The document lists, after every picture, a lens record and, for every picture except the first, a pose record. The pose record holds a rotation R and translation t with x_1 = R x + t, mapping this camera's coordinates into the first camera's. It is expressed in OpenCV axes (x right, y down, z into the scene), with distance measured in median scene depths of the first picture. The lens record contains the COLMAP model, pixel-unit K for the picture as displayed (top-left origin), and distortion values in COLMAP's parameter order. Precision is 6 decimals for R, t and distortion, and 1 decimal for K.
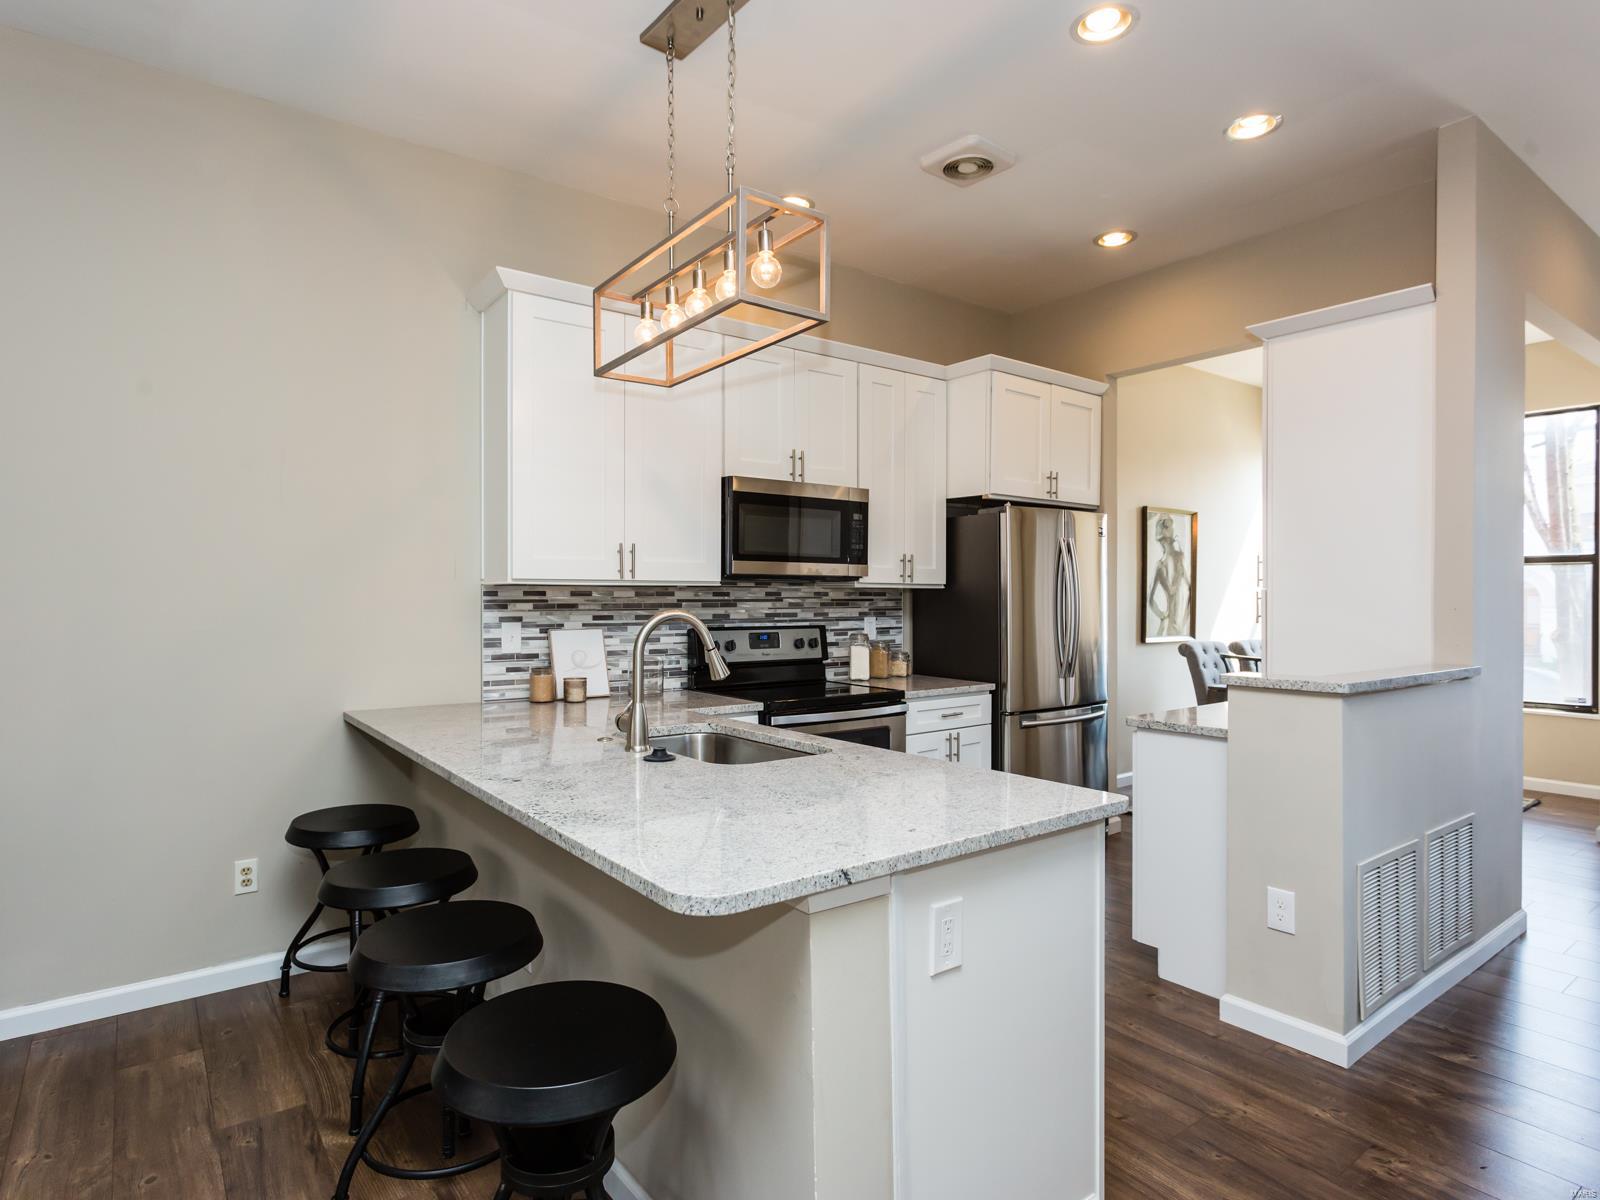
lens RADIAL K [[887.7, 0, 815.5], [0, 887.7, 611.2], [0, 0, 1]] dist [-0.011054, 0.004340]
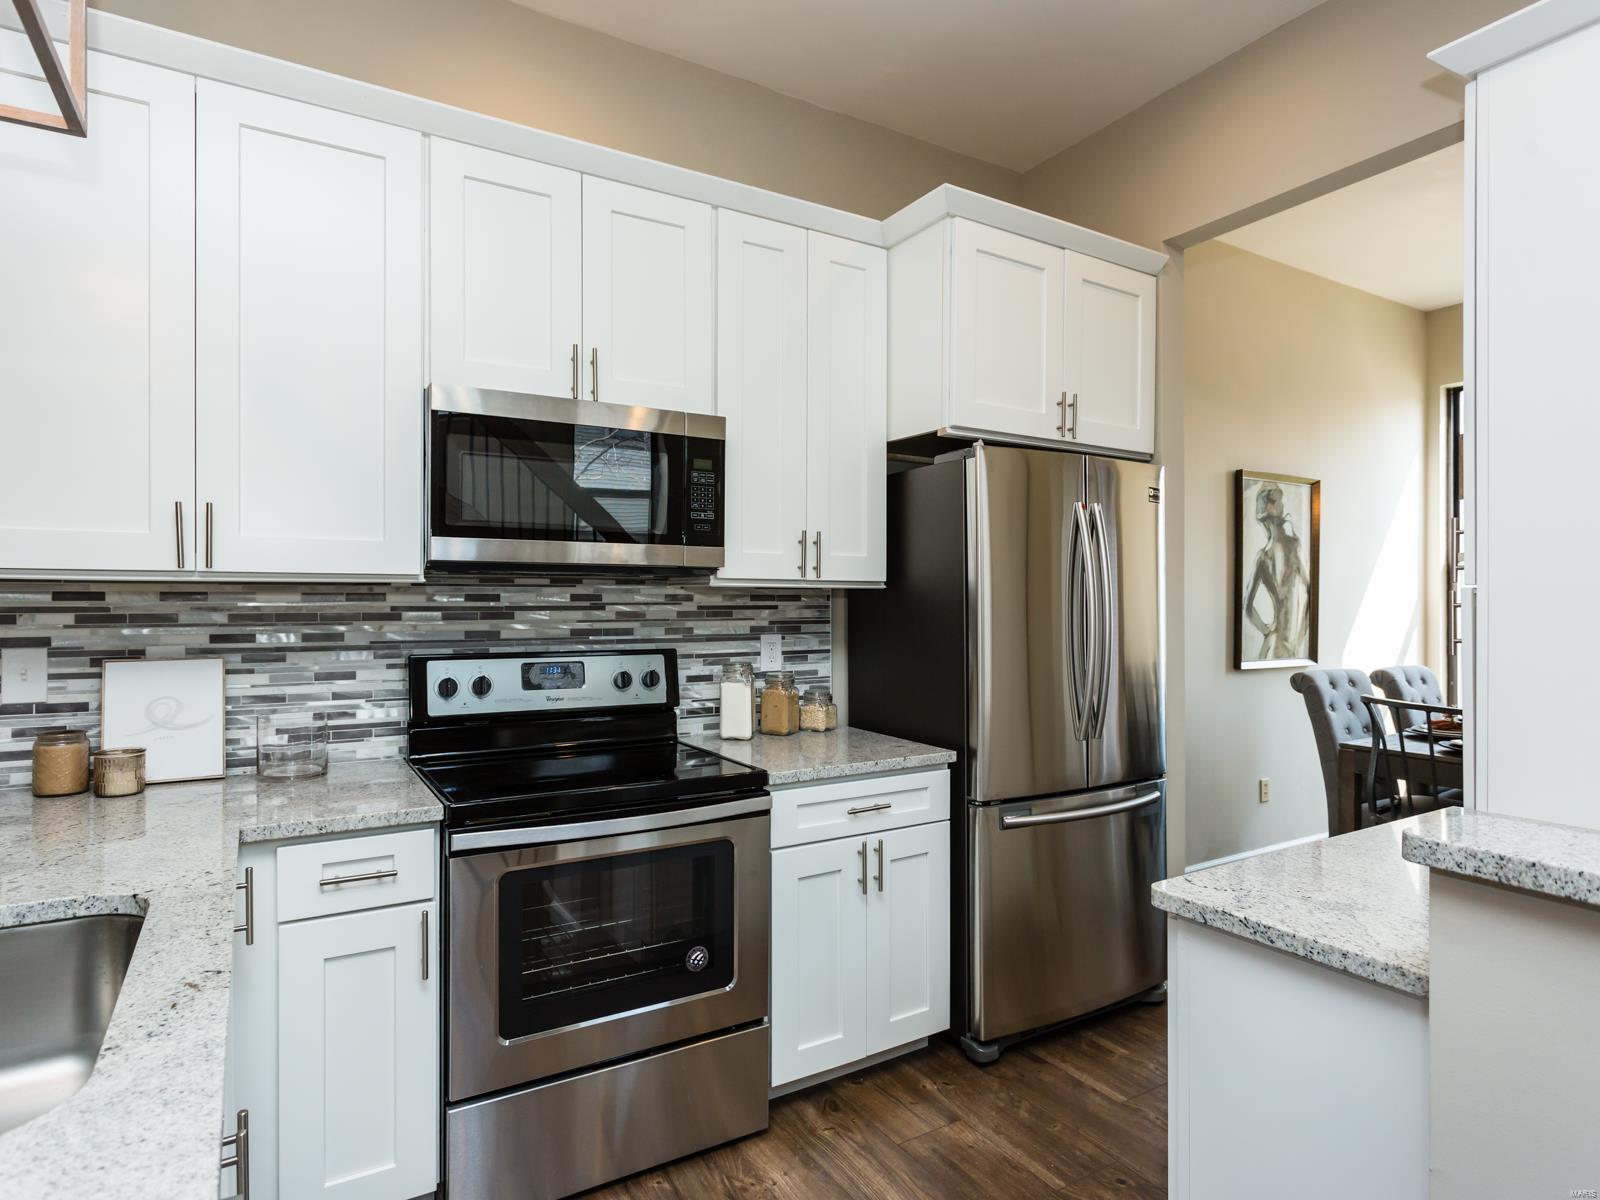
lens RADIAL K [[887.7, 0, 804.8], [0, 887.7, 607.7], [0, 0, 1]] dist [-0.011054, 0.004340]
pose [[0.993199, 0.001770, -0.116418, 0.173287], [-0.002815, 0.999957, -0.008813, -0.007469], [0.116397, 0.009081, 0.993161, 0.414163]]
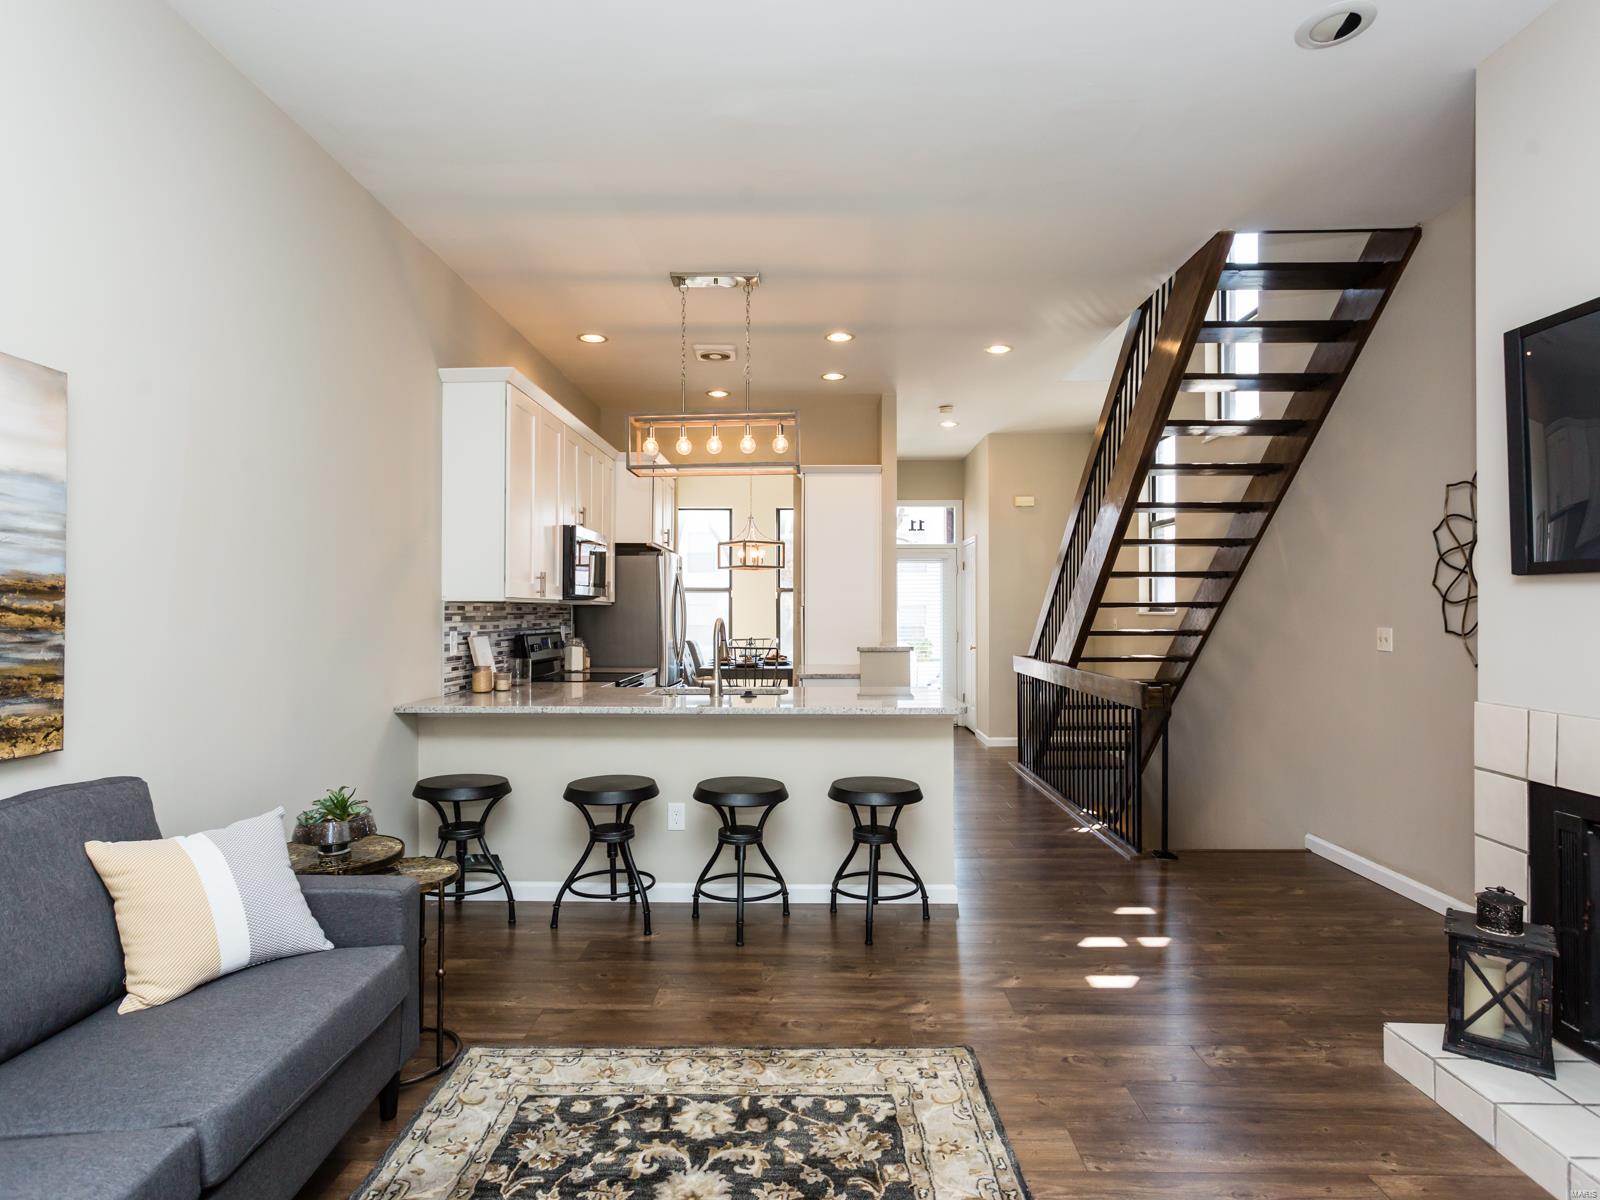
lens RADIAL K [[887.7, 0, 812.0], [0, 887.7, 598.7], [0, 0, 1]] dist [-0.011054, 0.004340]
pose [[0.613516, 0.013083, 0.789574, -0.839816], [0.011277, 0.999616, -0.025325, 0.003500], [-0.789602, 0.024442, 0.613133, -0.138777]]
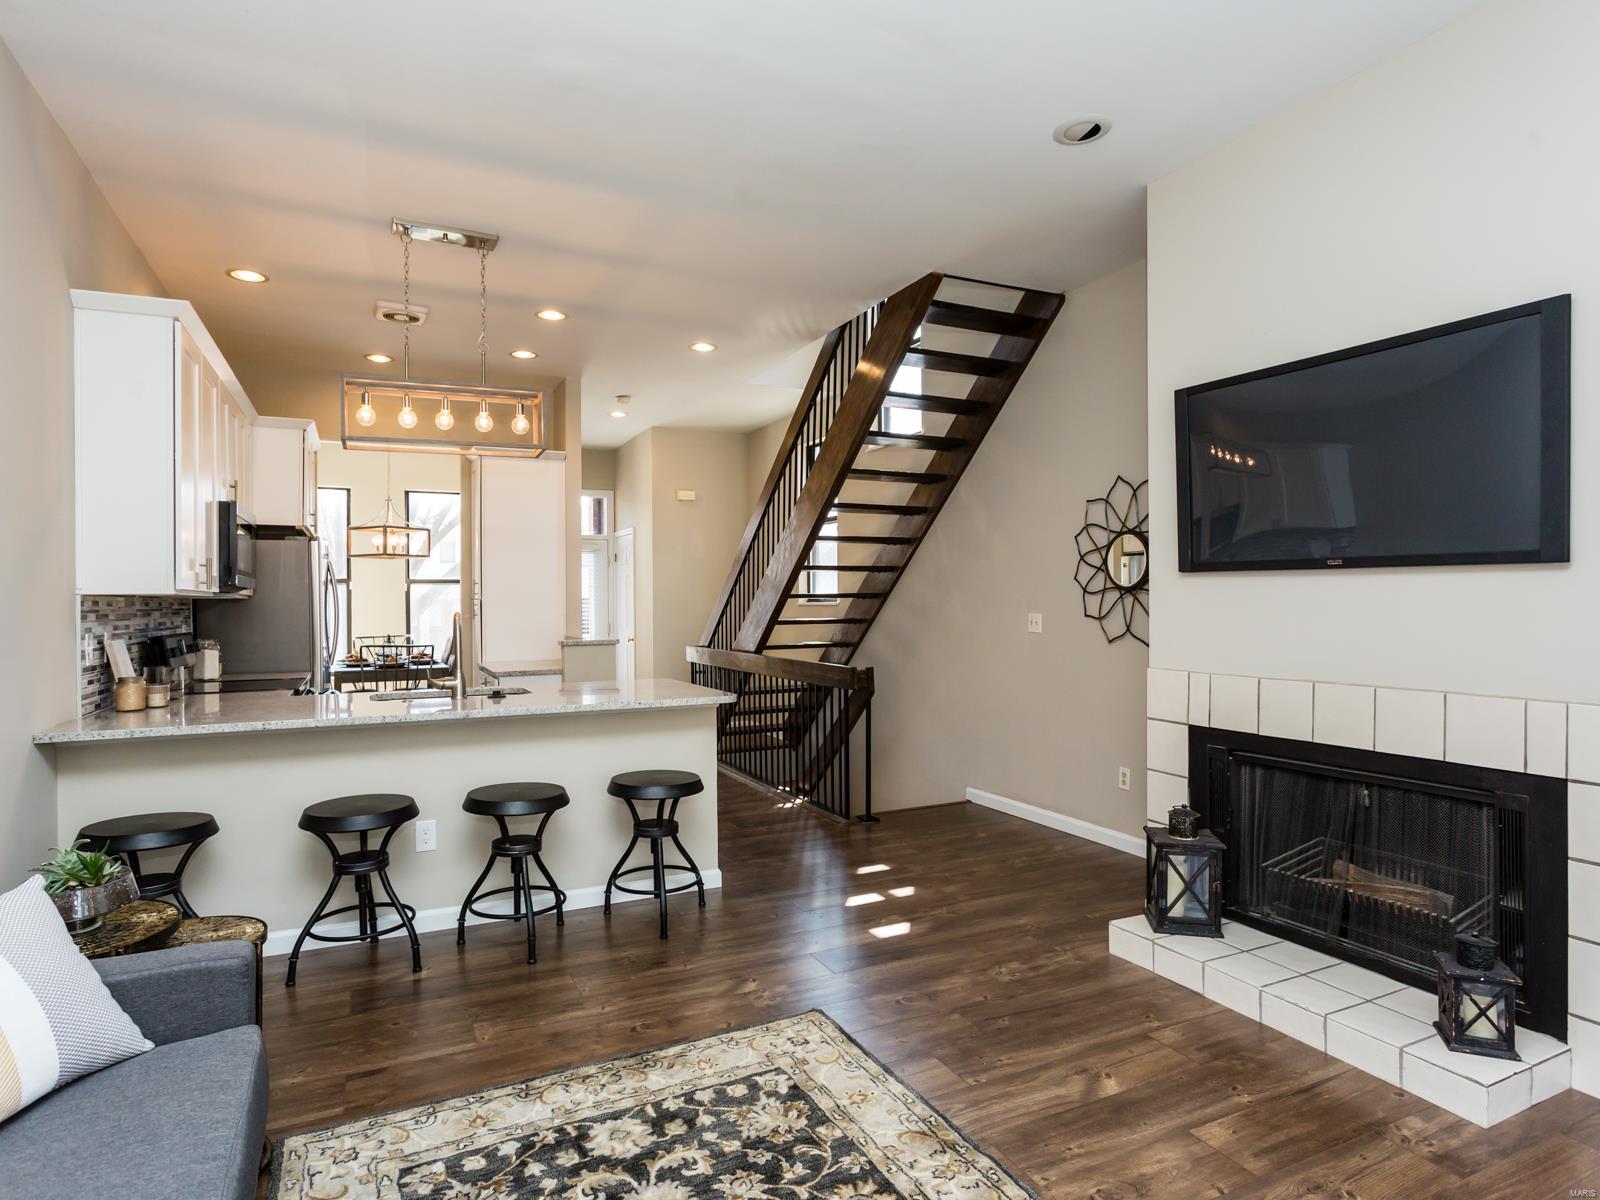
lens RADIAL K [[887.7, 0, 819.6], [0, 887.7, 595.9], [0, 0, 1]] dist [-0.011054, 0.004340]
pose [[0.190904, 0.006700, 0.981586, -0.932321], [0.022847, 0.999675, -0.011267, 0.000670], [-0.981343, 0.024577, 0.190689, 0.029210]]
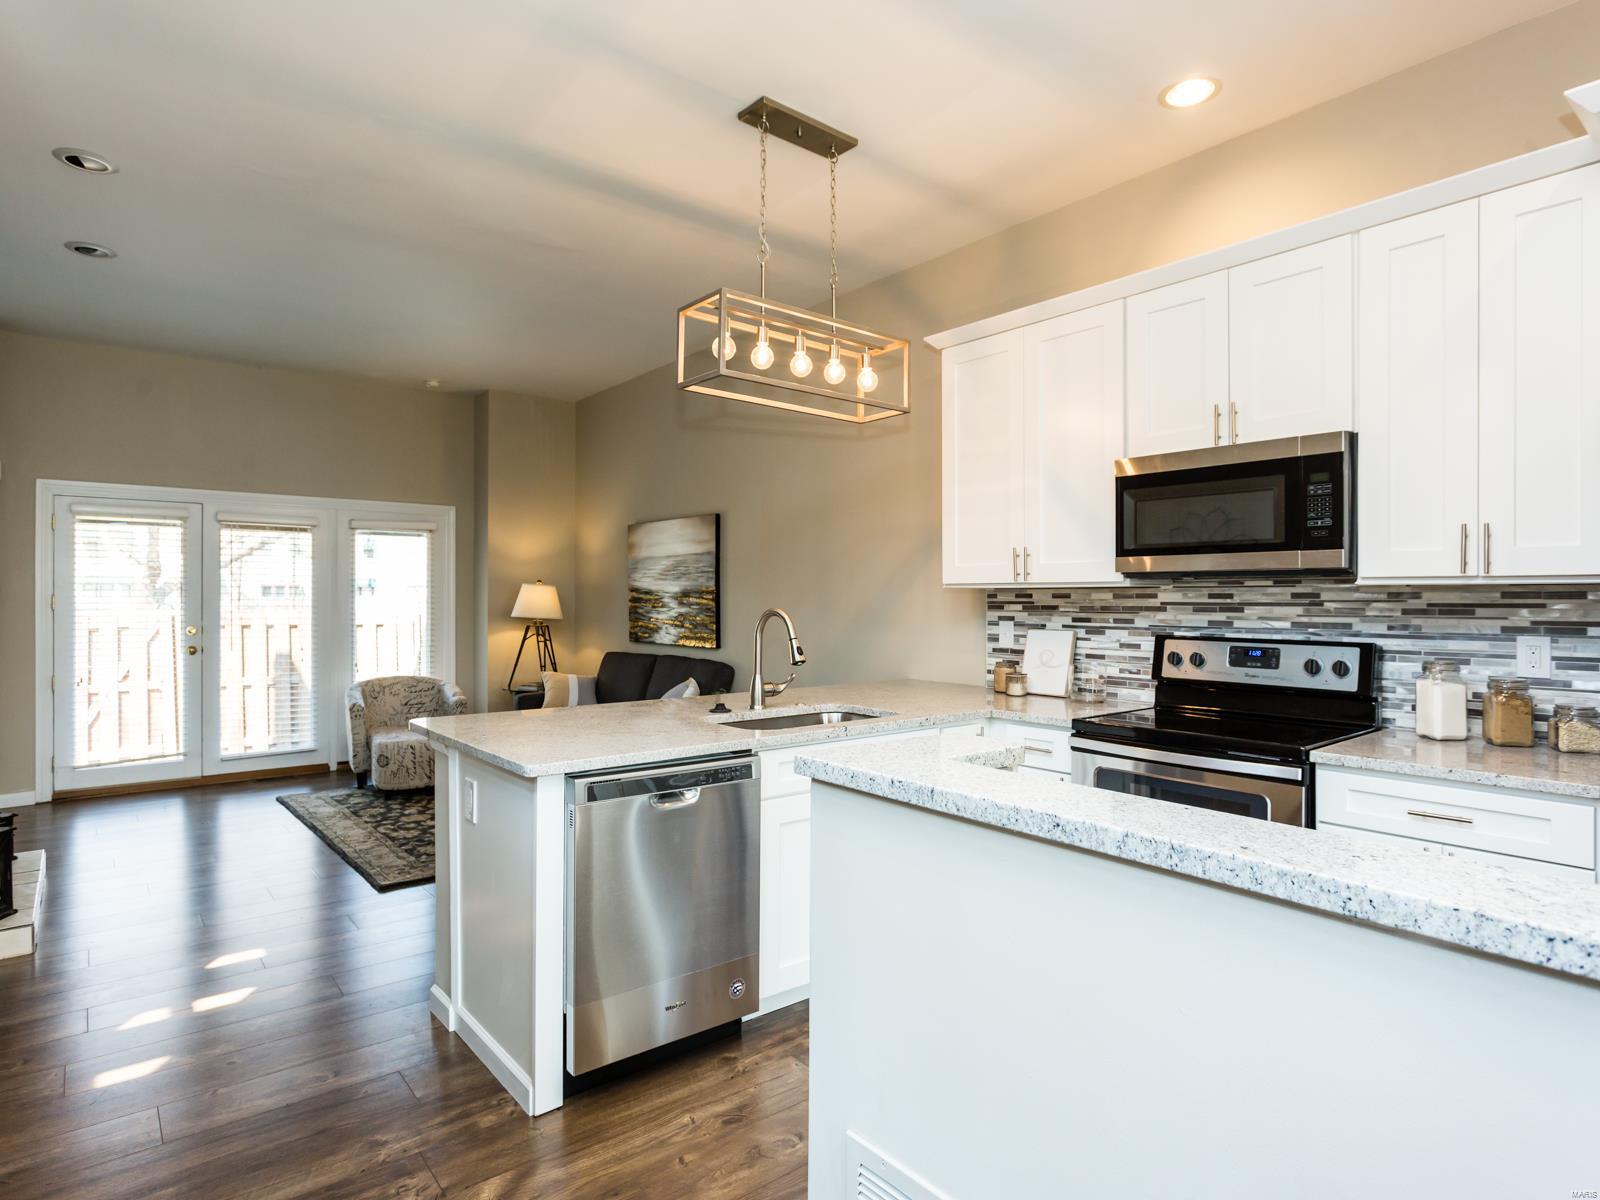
lens RADIAL K [[887.7, 0, 790.7], [0, 887.7, 601.1], [0, 0, 1]] dist [-0.011054, 0.004340]
pose [[0.012692, -0.000134, -0.999919, 0.663556], [-0.021854, 0.999761, -0.000411, -0.005594], [0.999681, 0.021857, 0.012686, 0.578806]]
